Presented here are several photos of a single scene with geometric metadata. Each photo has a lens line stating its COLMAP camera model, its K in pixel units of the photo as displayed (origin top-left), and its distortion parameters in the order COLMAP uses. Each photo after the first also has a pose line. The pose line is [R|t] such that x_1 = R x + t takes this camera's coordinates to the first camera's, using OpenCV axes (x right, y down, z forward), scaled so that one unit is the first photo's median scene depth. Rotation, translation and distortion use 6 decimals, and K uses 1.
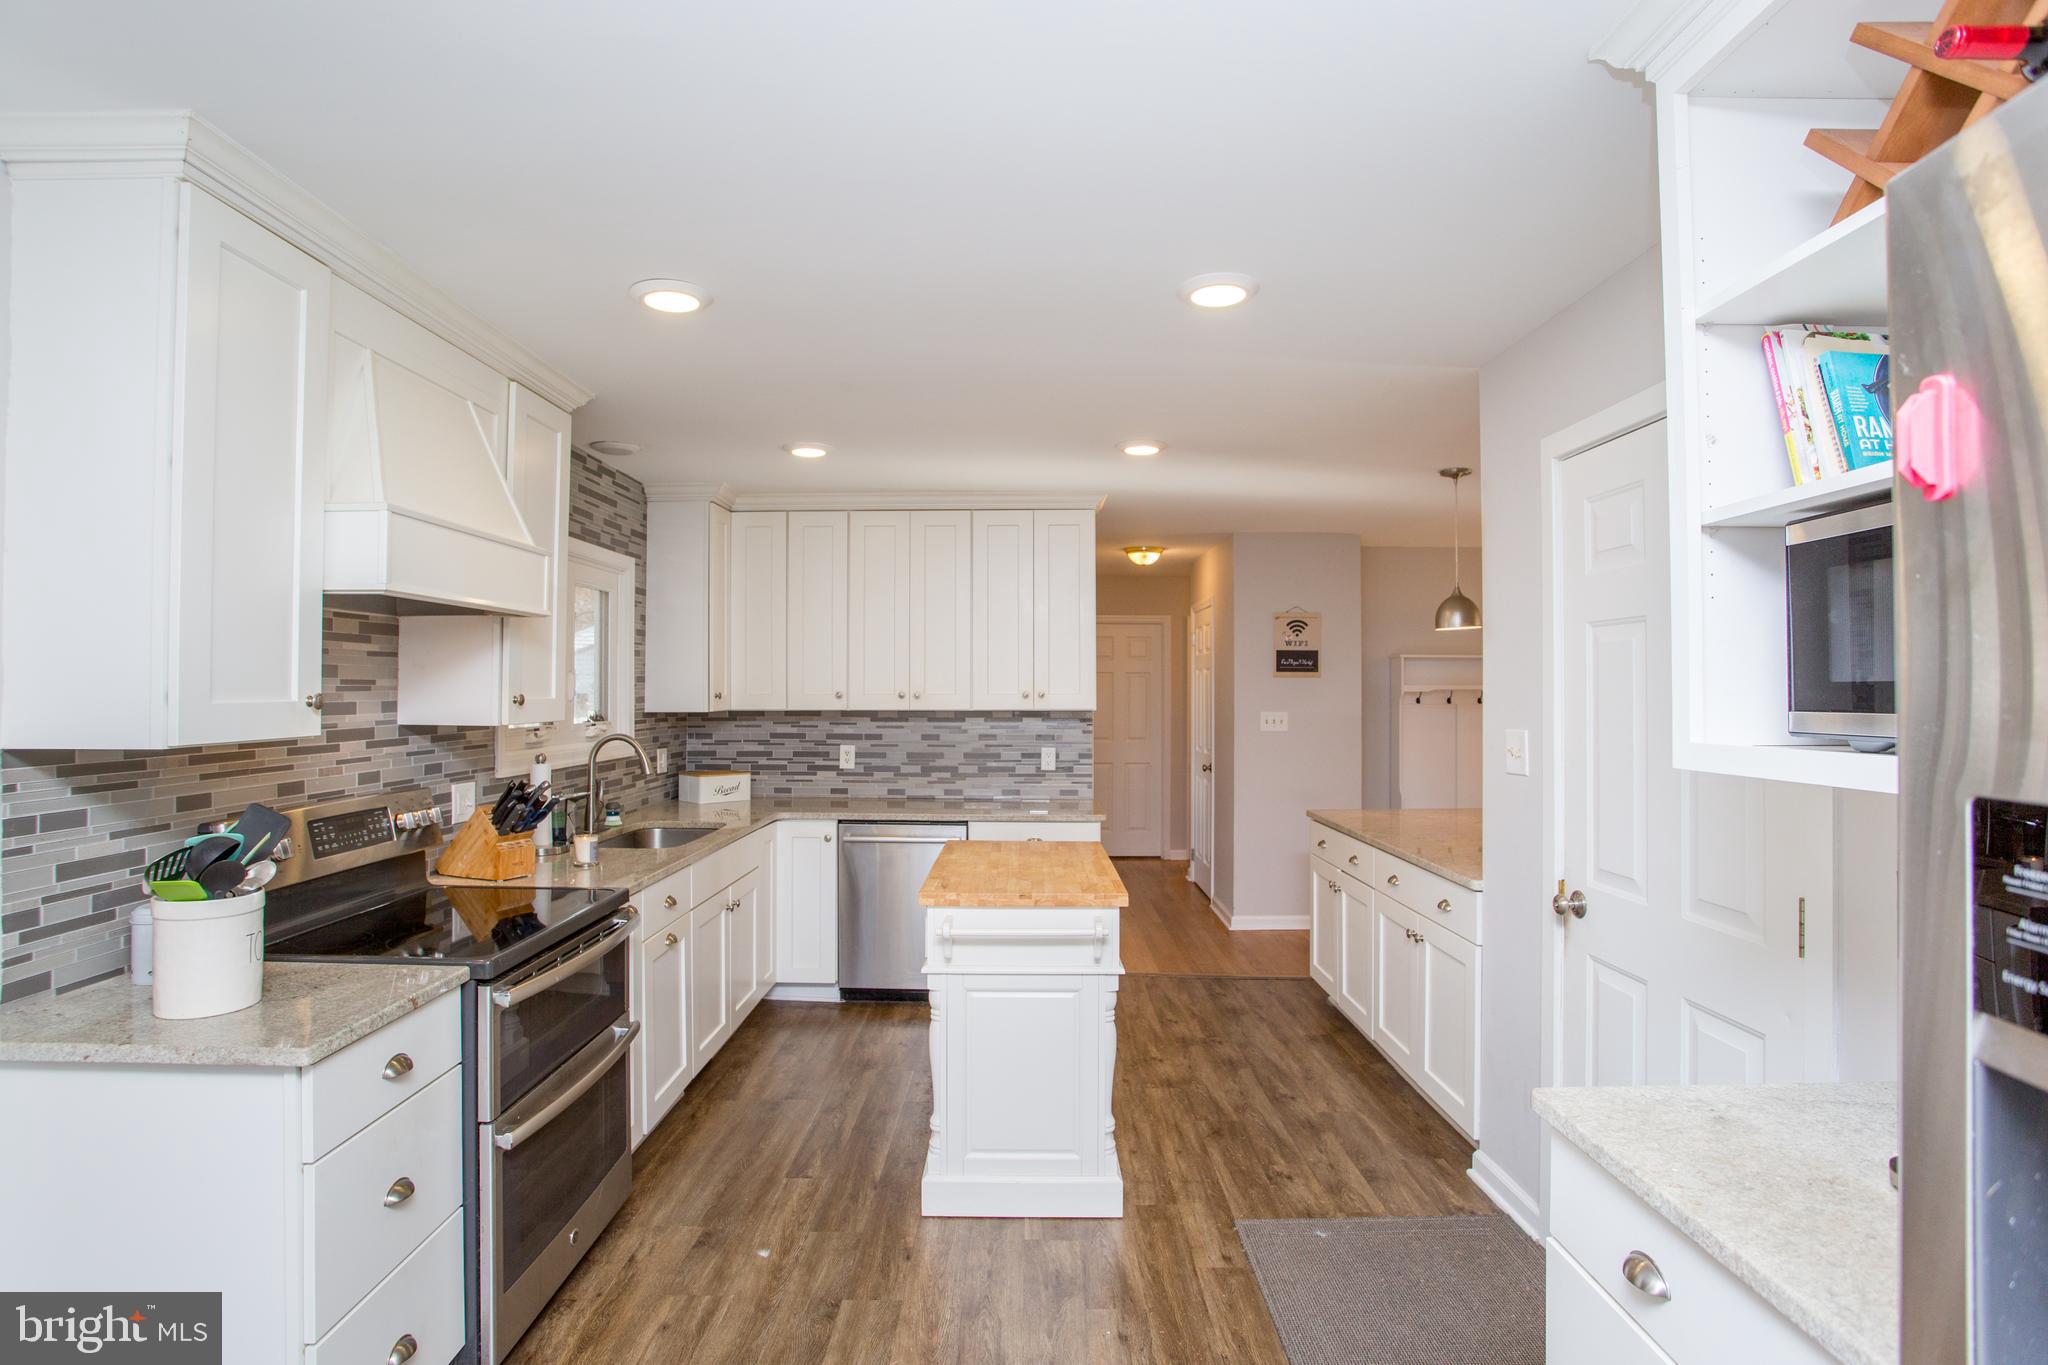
lens RADIAL K [[993.7, 0, 1031.6], [0, 993.7, 676.3], [0, 0, 1]] dist [-0.074971, 0.029613]
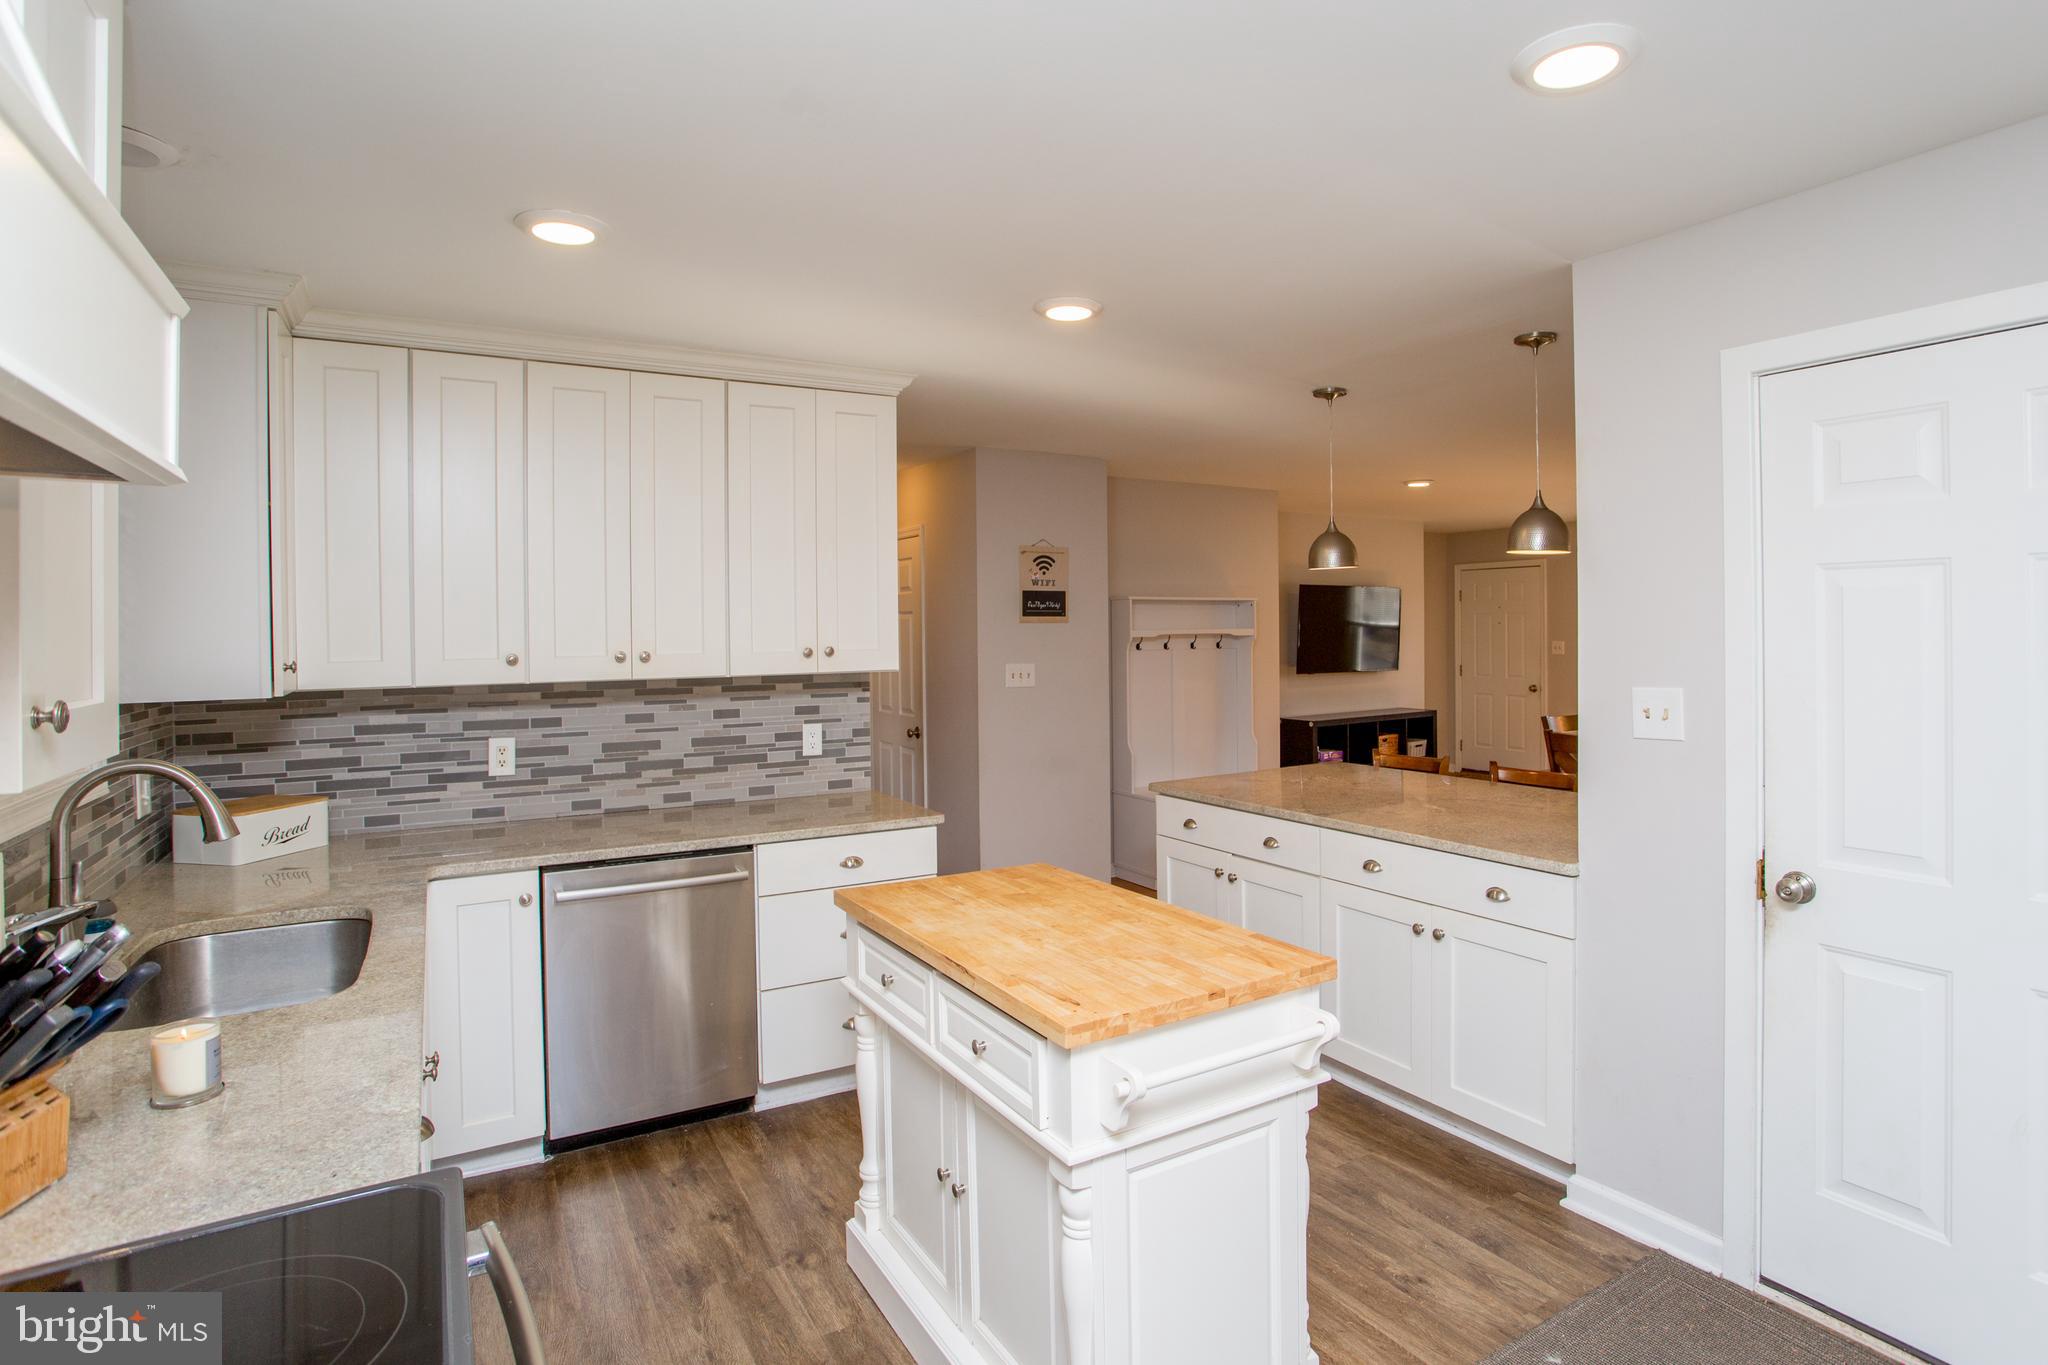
lens RADIAL K [[1037.8, 0, 1077.3], [0, 1037.8, 624.8], [0, 0, 1]] dist [-0.051577, 0.002270]
pose [[0.850586, -0.009015, 0.525758, -0.227445], [0.004740, 0.999944, 0.009478, -0.006736], [-0.525814, -0.005570, 0.850581, 0.278658]]
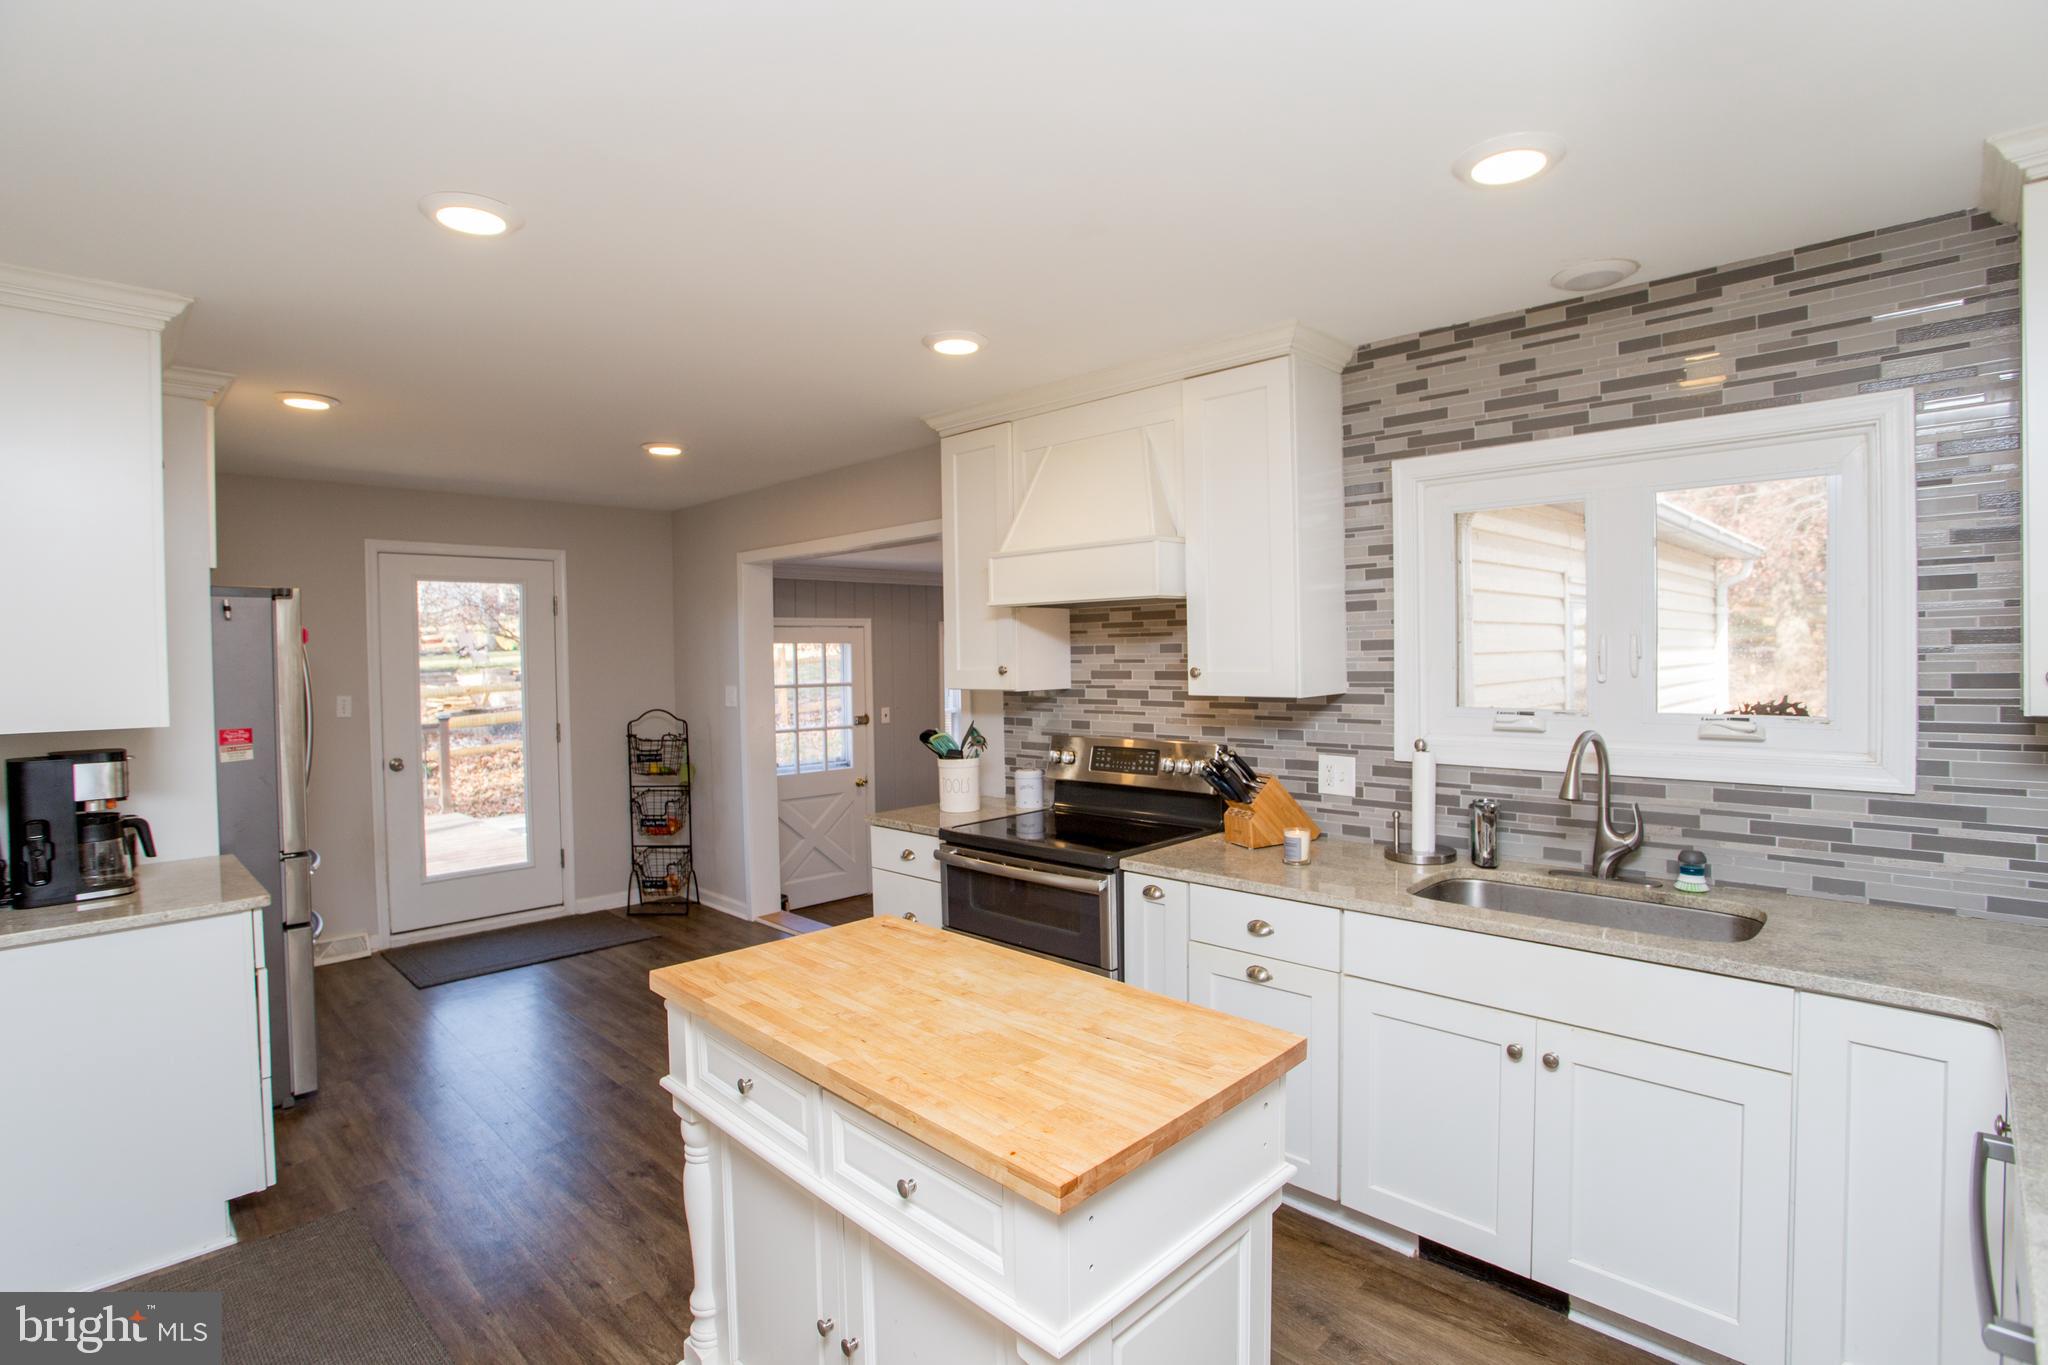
lens RADIAL K [[993.7, 0, 1010.0], [0, 993.7, 672.3], [0, 0, 1]] dist [-0.074971, 0.029613]
pose [[-0.713529, 0.025511, -0.700162, 0.218930], [0.024902, 0.999629, 0.011045, 0.003688], [0.700183, -0.009554, -0.713899, 0.926647]]
